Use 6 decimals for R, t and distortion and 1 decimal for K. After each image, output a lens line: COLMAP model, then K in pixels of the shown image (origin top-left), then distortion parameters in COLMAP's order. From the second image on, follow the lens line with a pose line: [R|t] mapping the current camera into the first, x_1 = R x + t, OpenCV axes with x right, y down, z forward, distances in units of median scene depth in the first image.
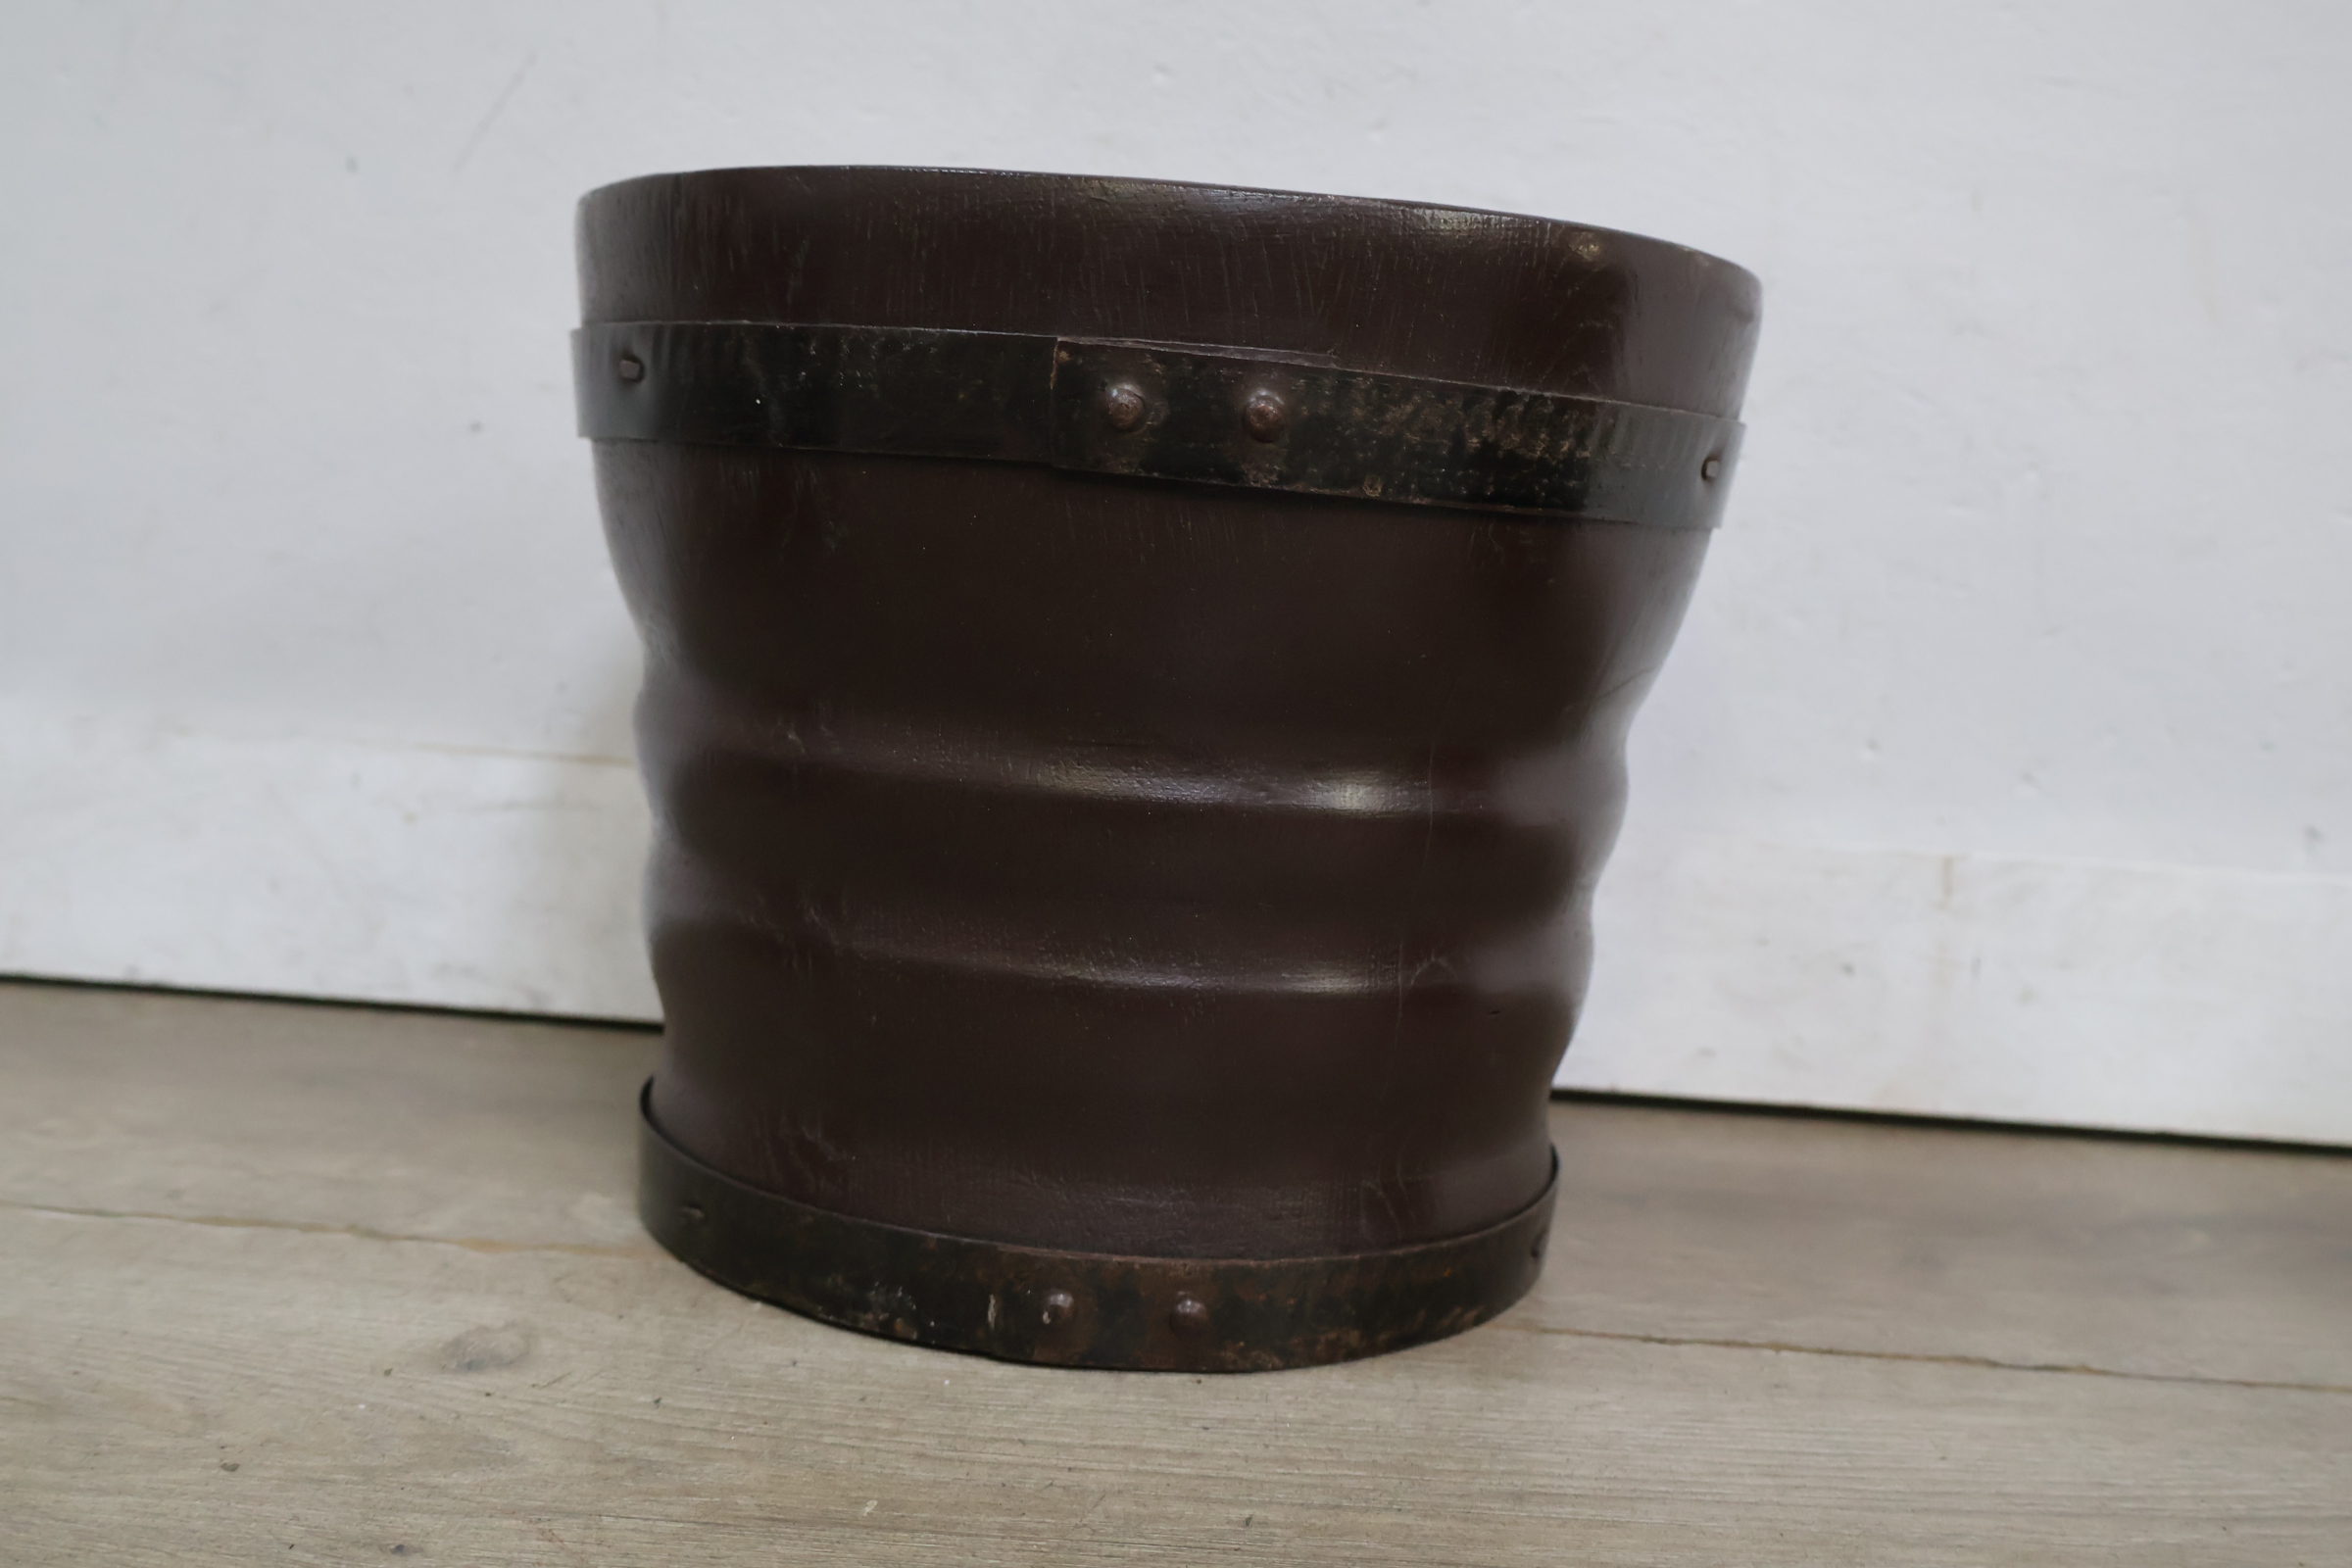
lens RADIAL K [[2561.0, 0, 1172.4], [0, 2561.0, 776.9], [0, 0, 1]] dist [0.003262, 0.000000]
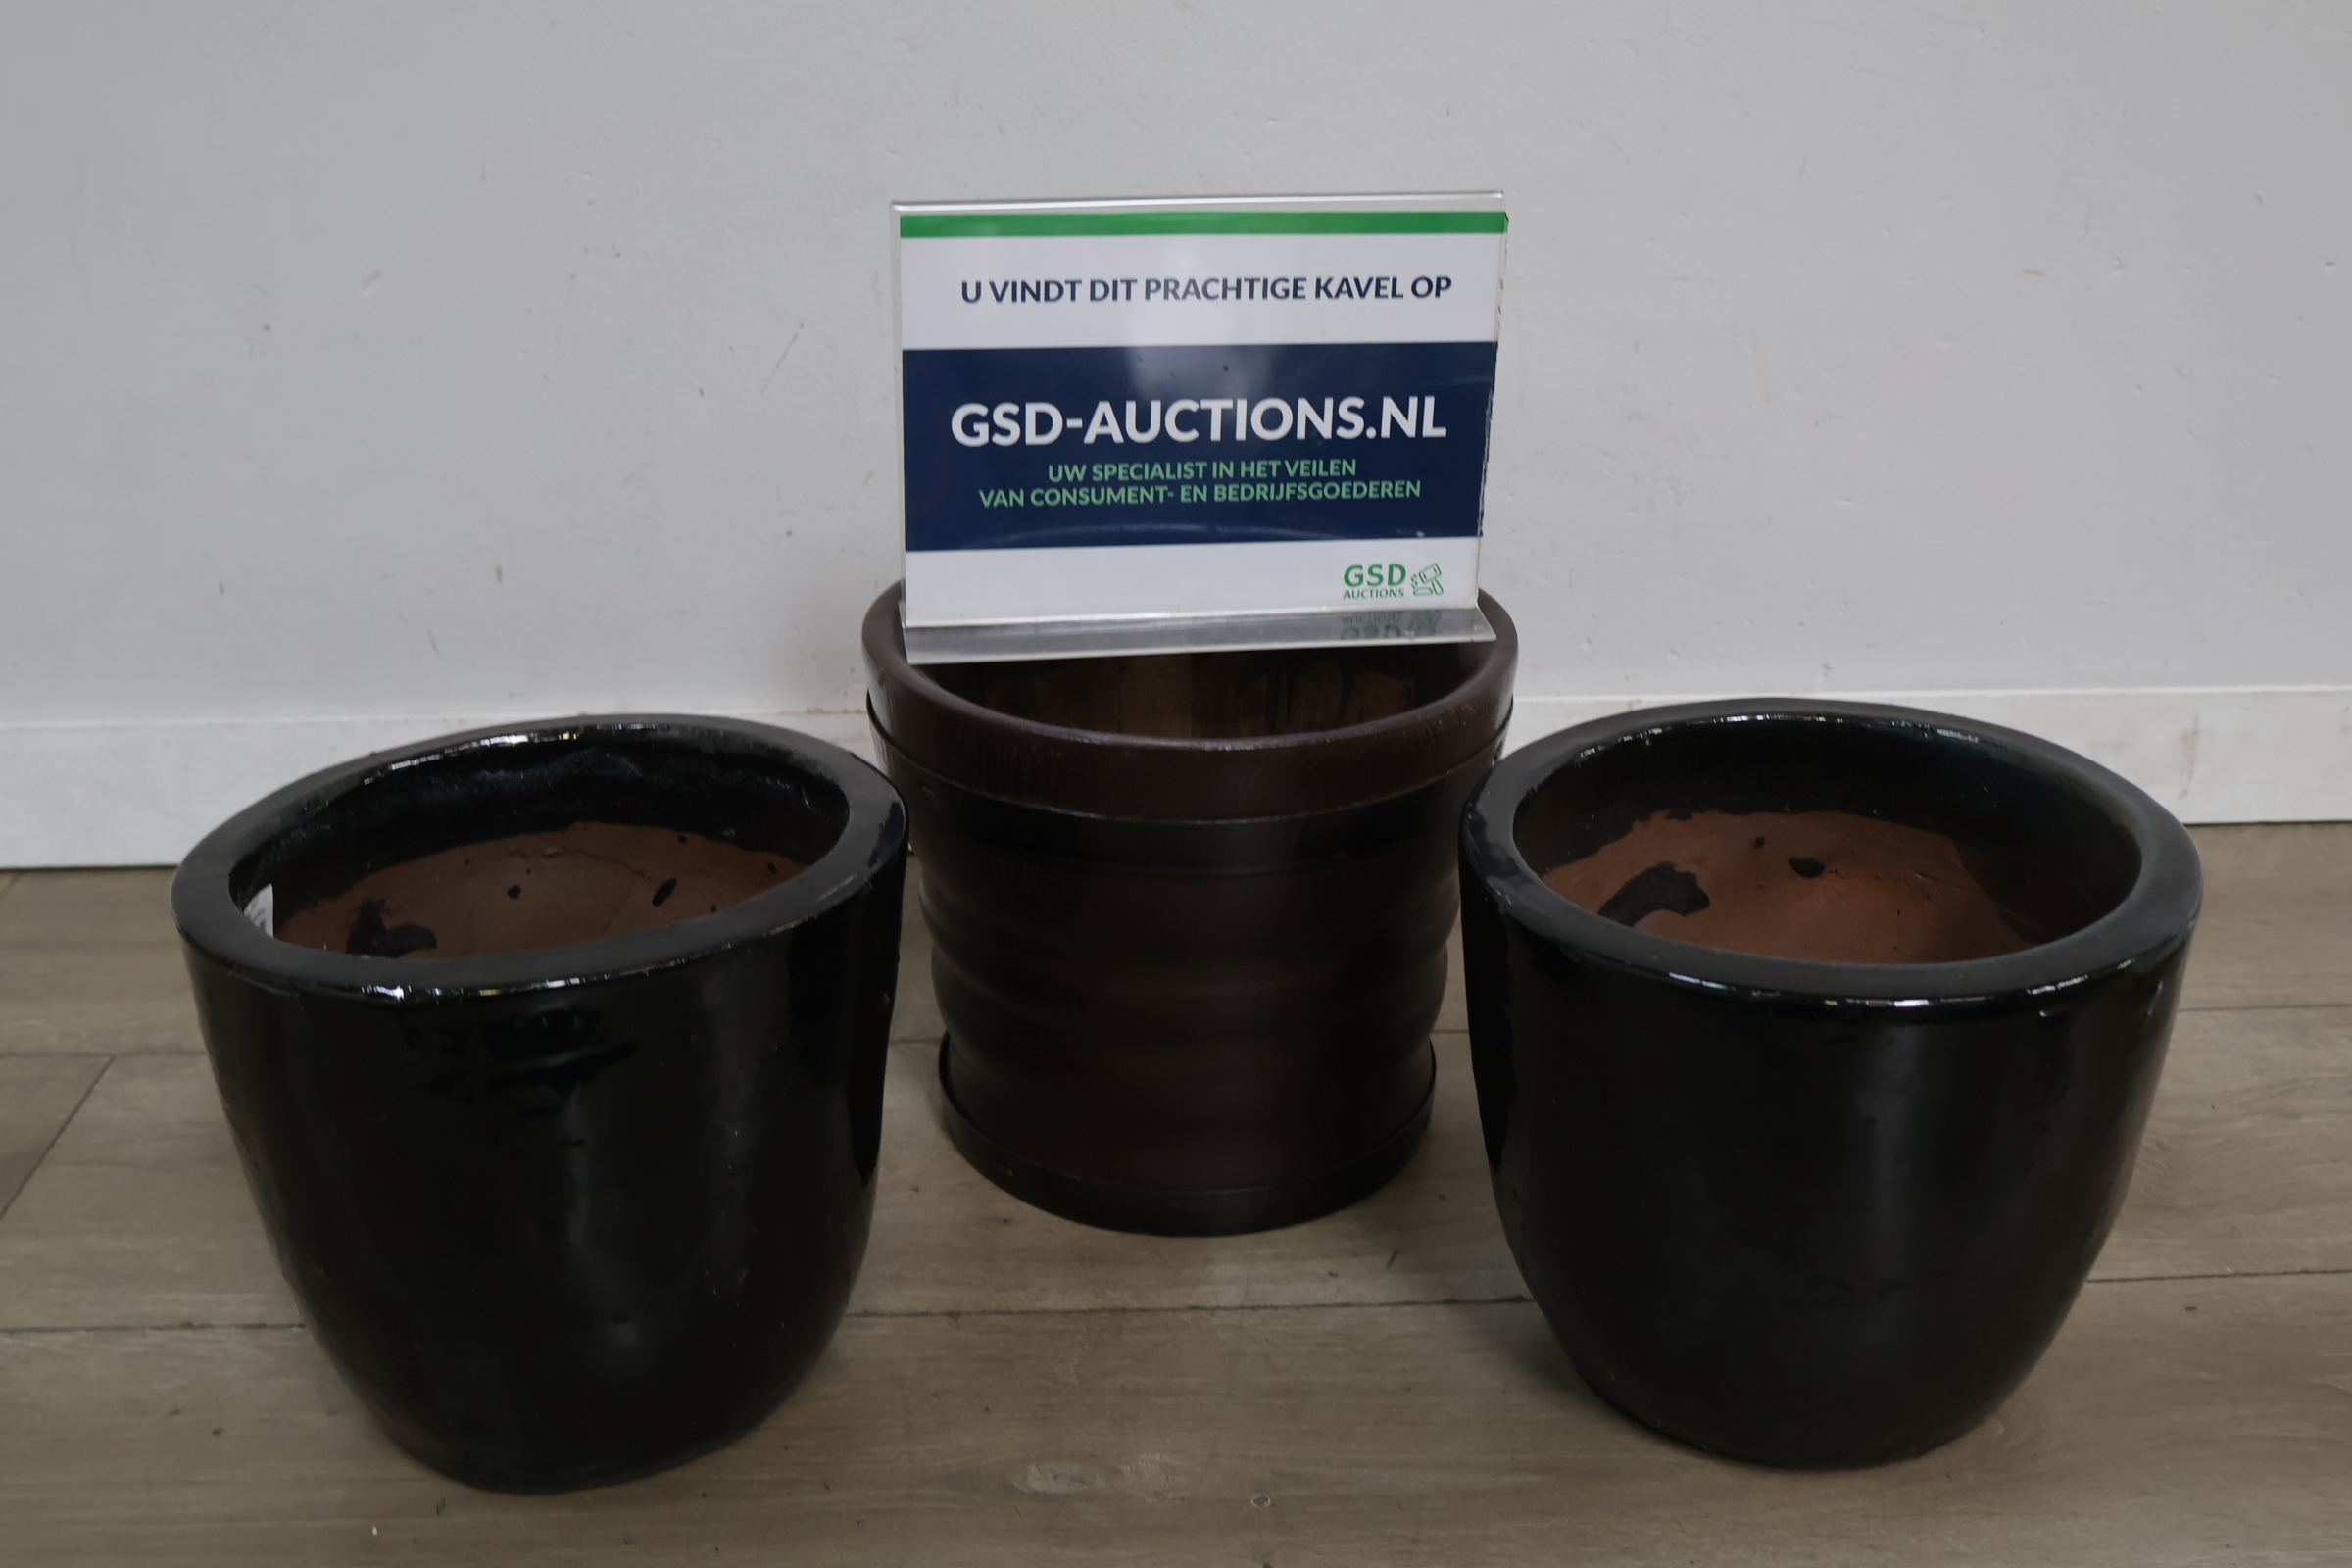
lens RADIAL K [[2561.0, 0, 1181.5], [0, 2561.0, 792.8], [0, 0, 1]] dist [0.003262, 0.000000]
pose [[0.993969, -0.093986, 0.056493, -0.171945], [0.073665, 0.953914, 0.290896, -0.635658], [-0.081230, -0.284980, 0.955085, -1.017092]]
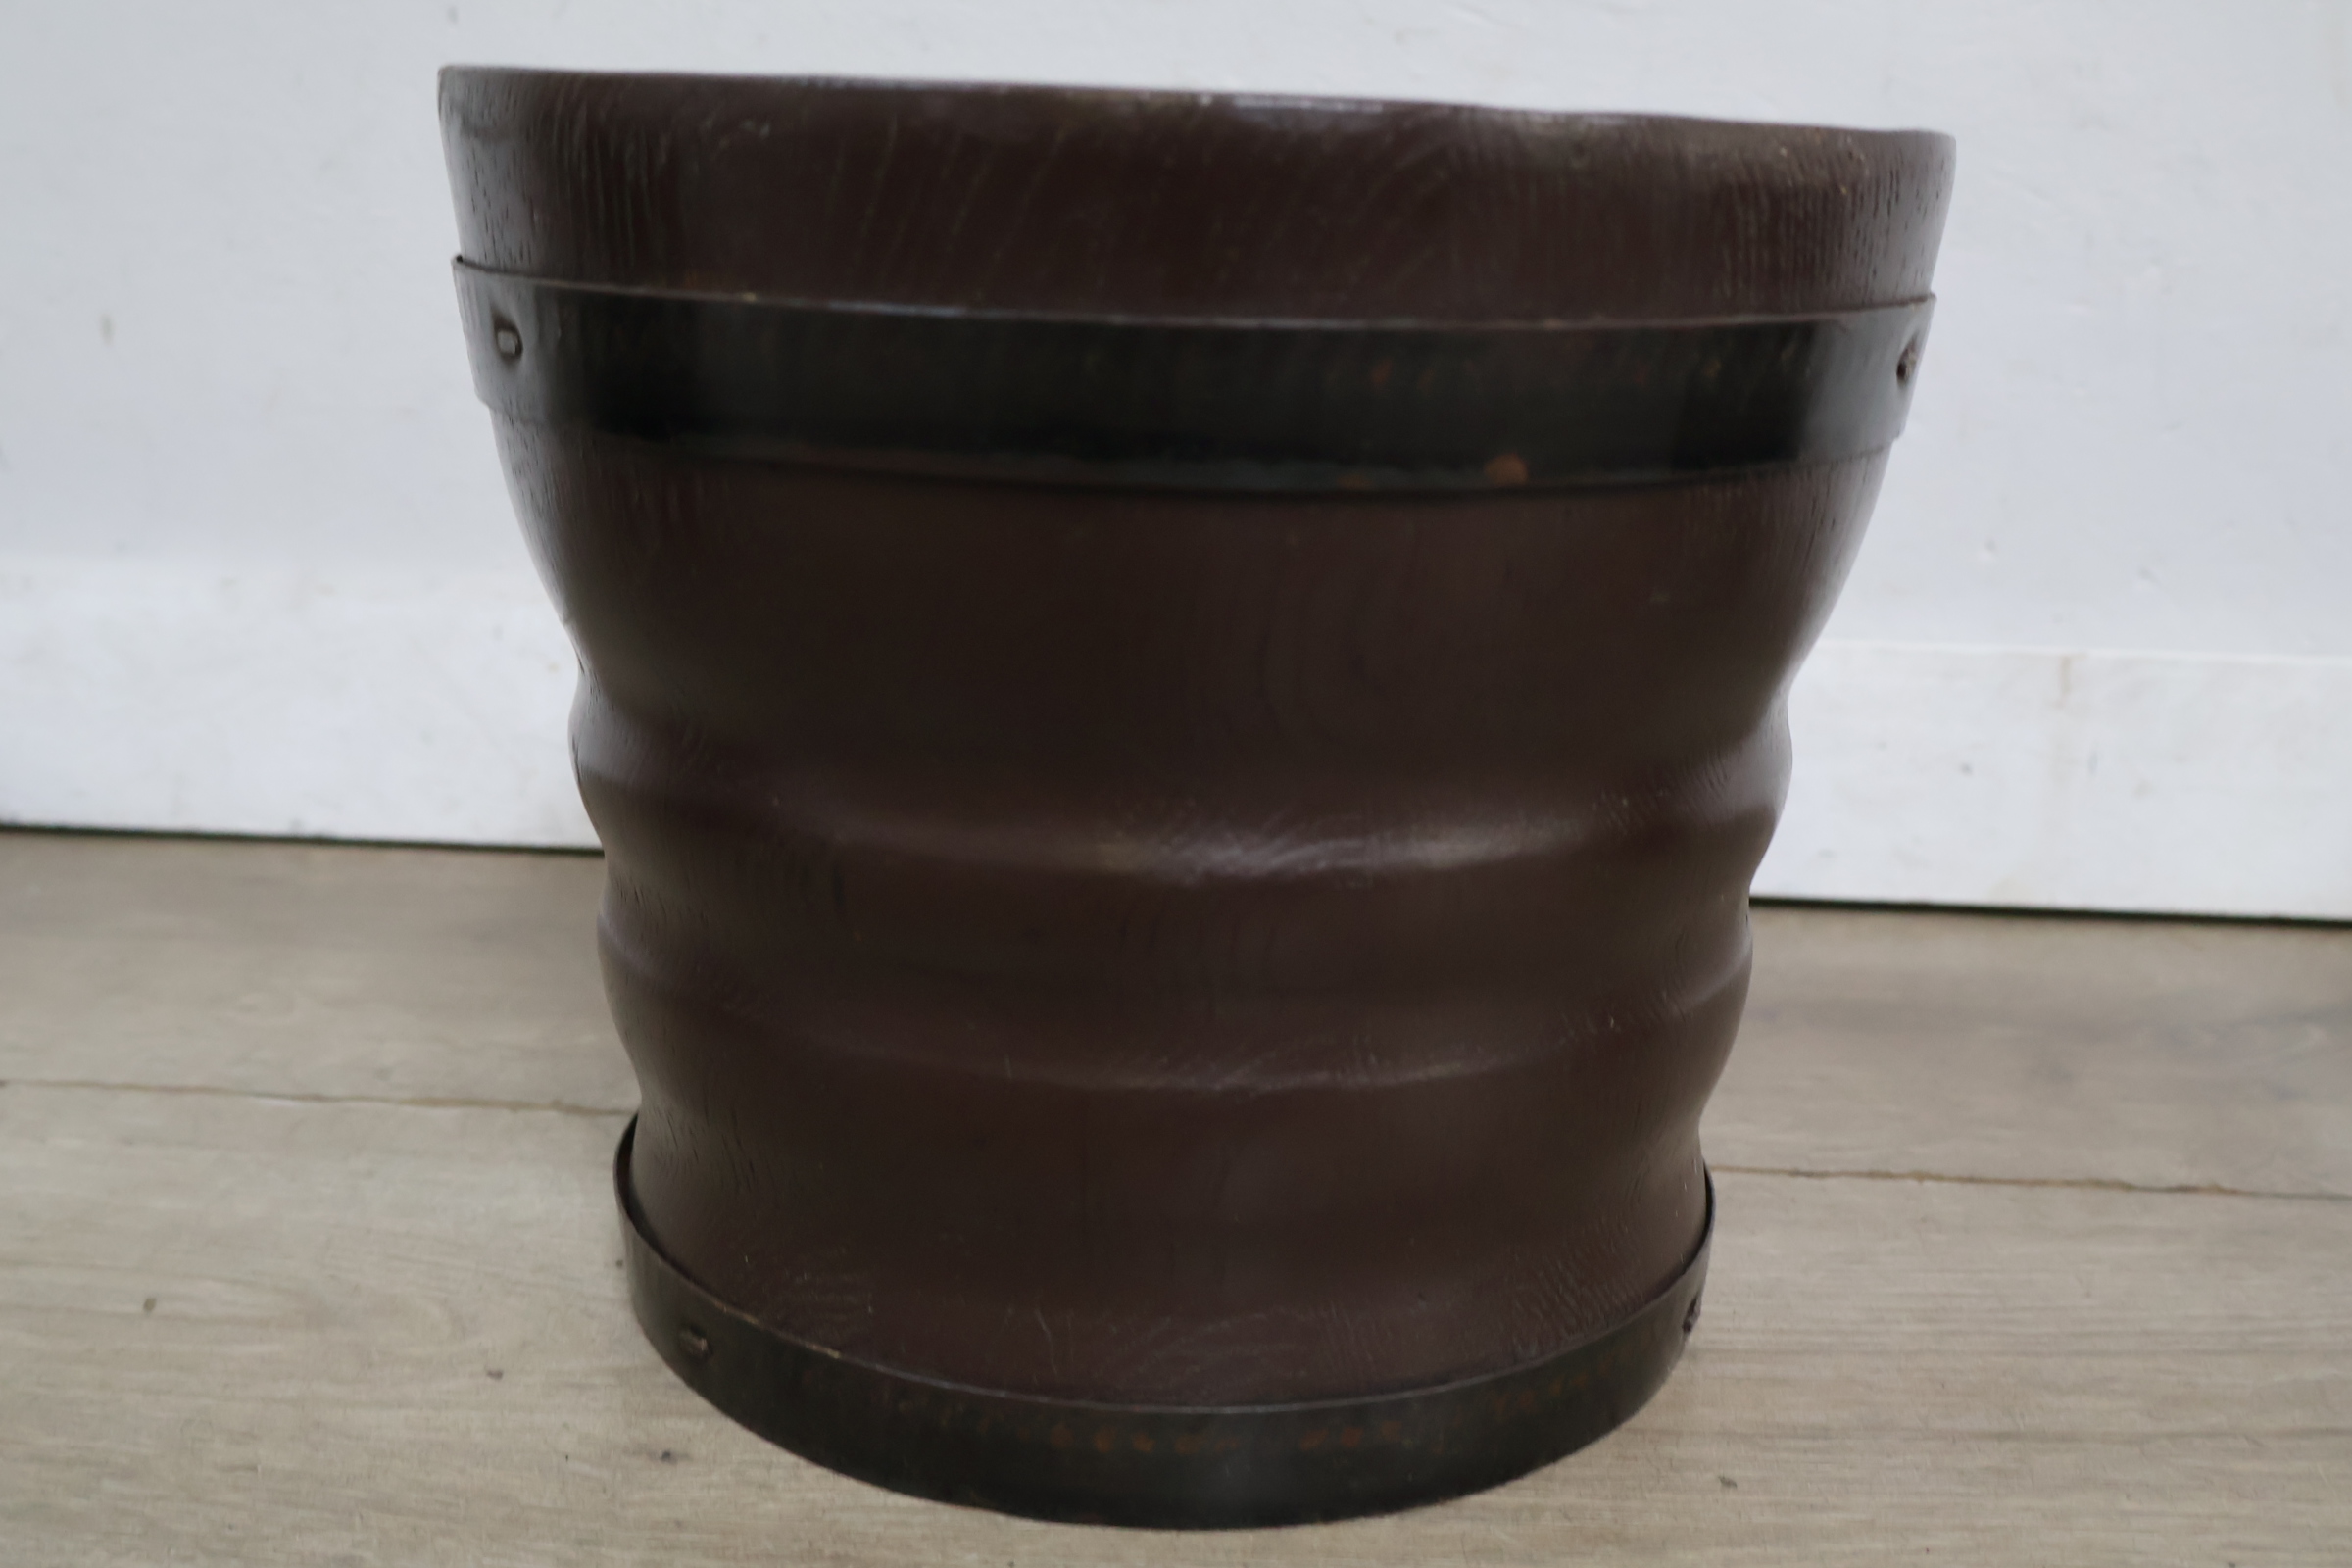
lens RADIAL K [[2561.0, 0, 1168.4], [0, 2561.0, 777.8], [0, 0, 1]] dist [0.003262, 0.000000]
pose [[0.999209, -0.033154, -0.021965, -0.042907], [0.035618, 0.991713, 0.123434, -0.080590], [0.017690, -0.124119, 0.992110, -0.023649]]
